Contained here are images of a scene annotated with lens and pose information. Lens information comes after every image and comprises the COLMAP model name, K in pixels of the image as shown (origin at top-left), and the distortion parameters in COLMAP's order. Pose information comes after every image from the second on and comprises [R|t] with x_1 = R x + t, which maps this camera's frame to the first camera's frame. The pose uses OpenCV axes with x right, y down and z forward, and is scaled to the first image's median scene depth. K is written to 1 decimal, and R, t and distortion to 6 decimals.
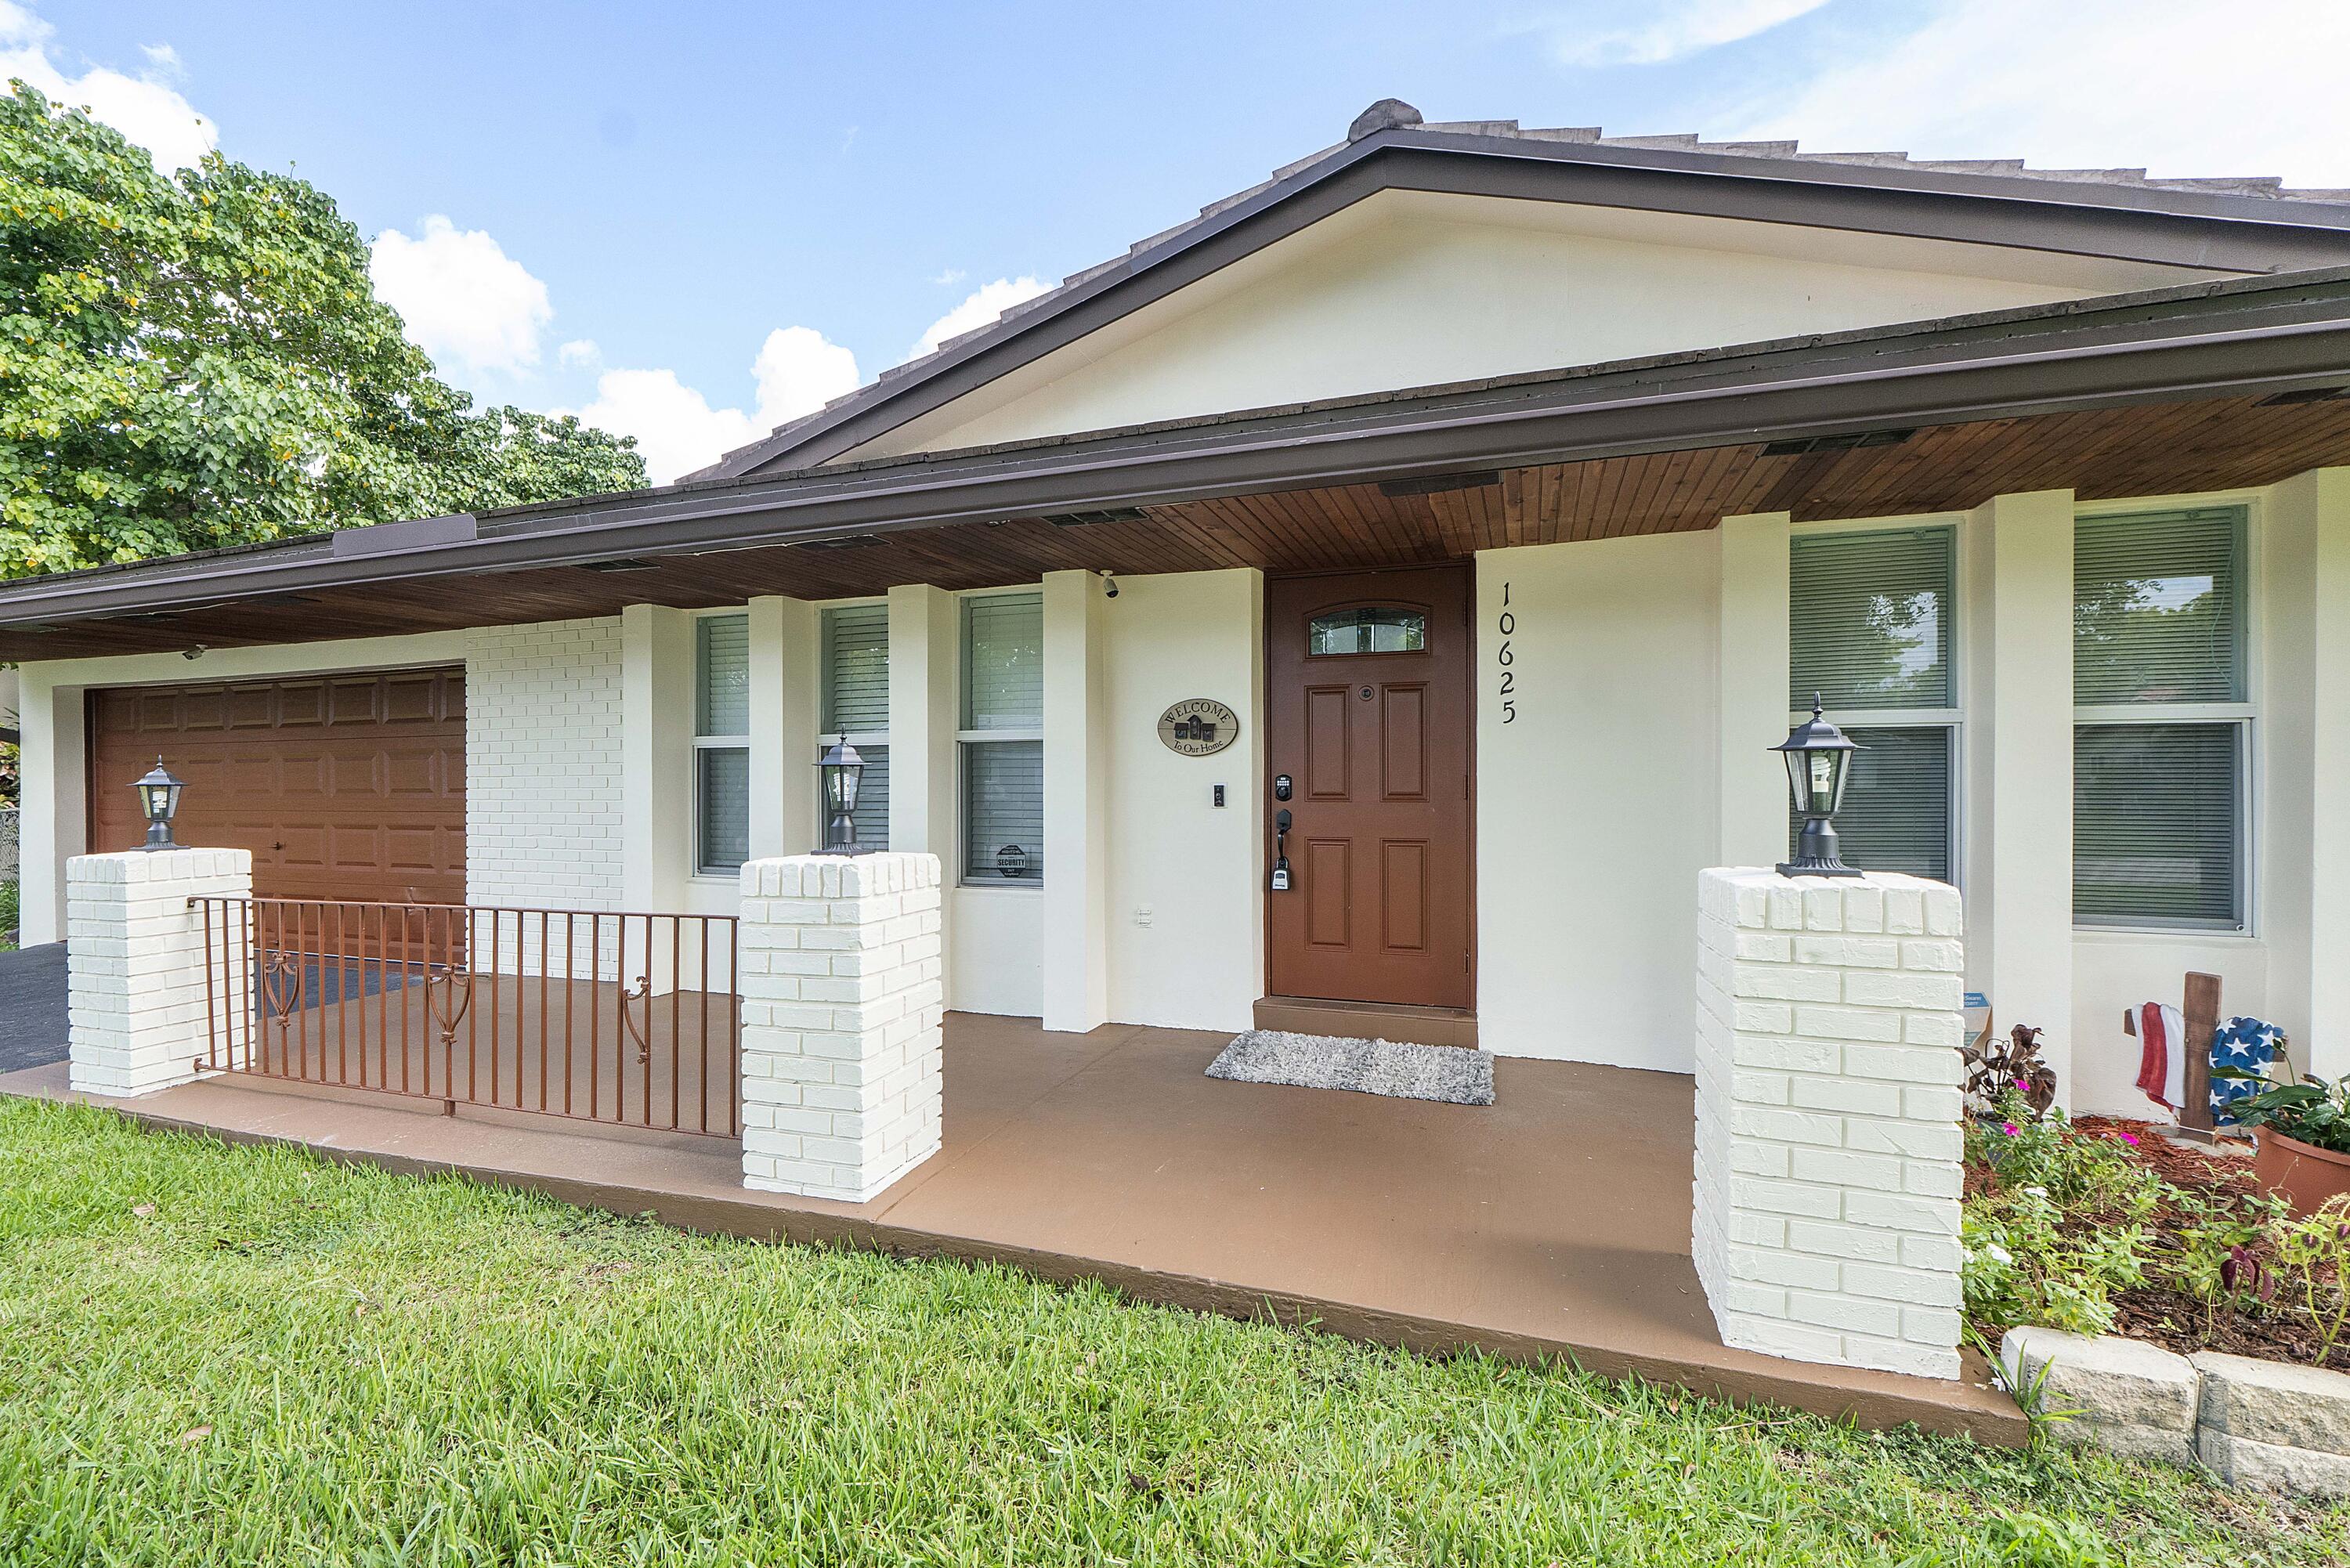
lens RADIAL K [[1001.0, 0, 1181.9], [0, 1001.0, 783.8], [0, 0, 1]] dist [-0.003861, -0.001597]
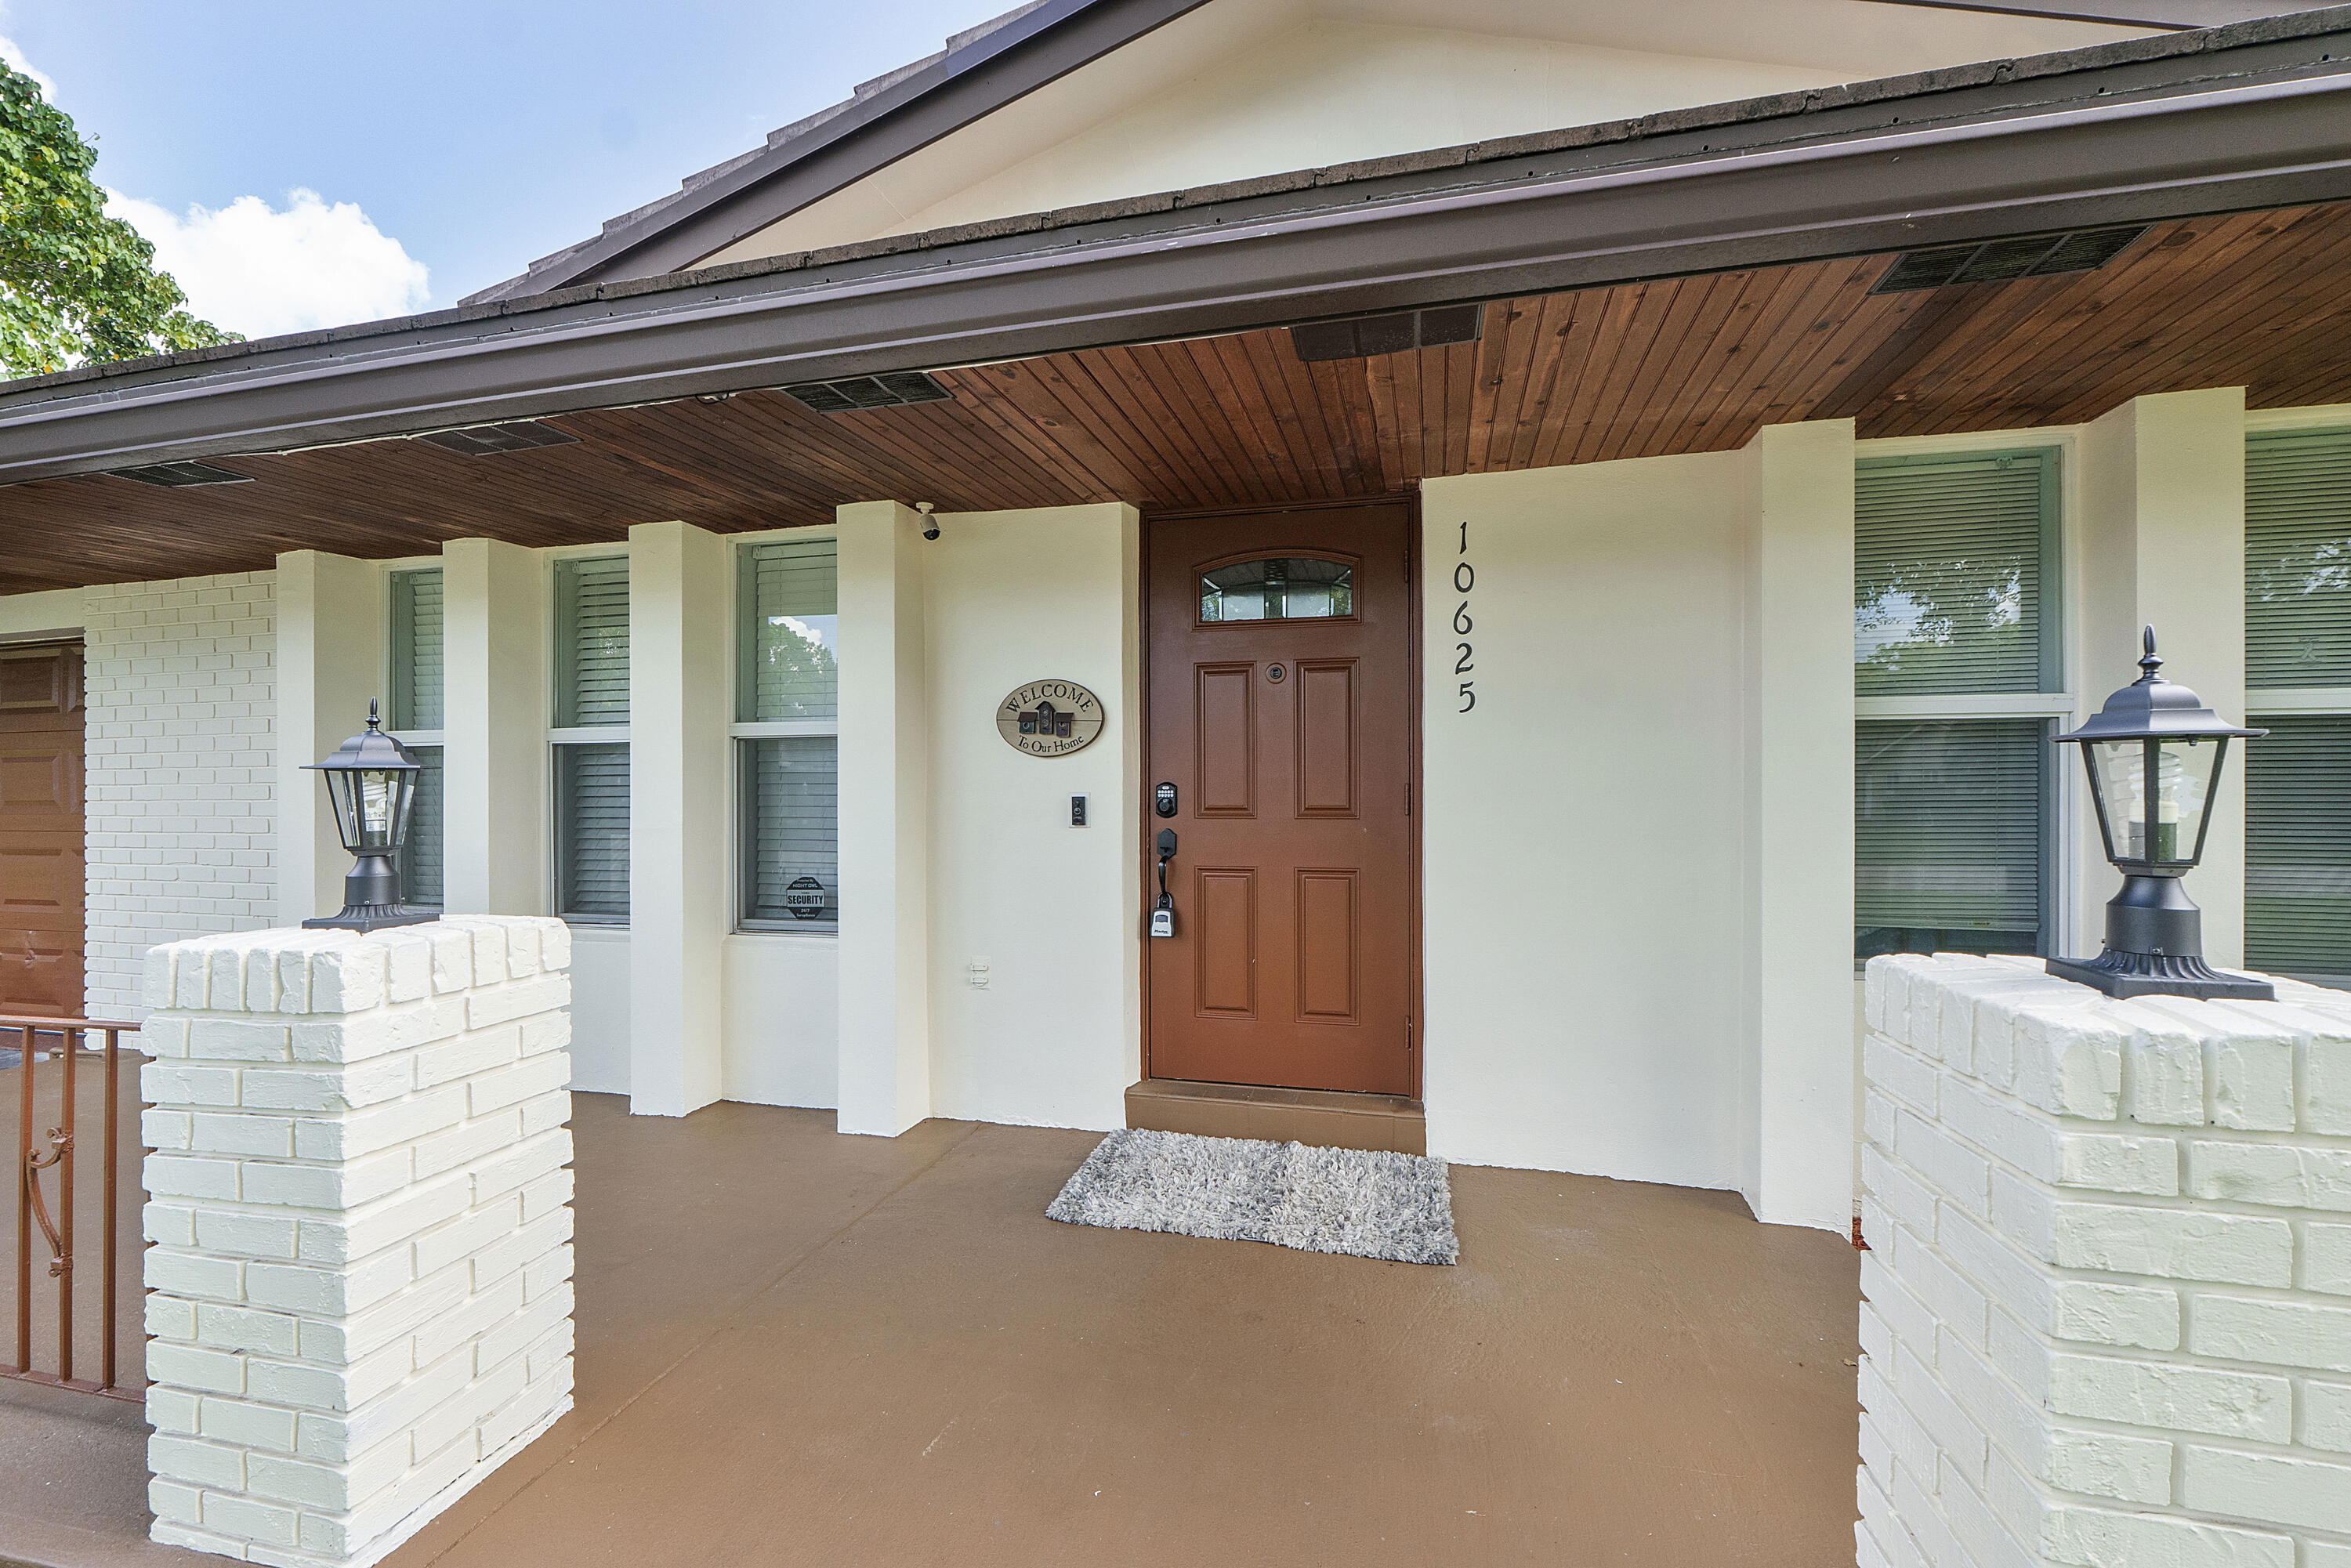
lens RADIAL K [[1001.4, 0, 1173.6], [0, 1001.4, 793.0], [0, 0, 1]] dist [-0.003861, -0.001597]
pose [[0.997035, -0.001771, 0.076930, 0.054435], [0.001443, 0.999990, 0.004328, -0.004846], [-0.076937, -0.004204, 0.997027, 0.280569]]
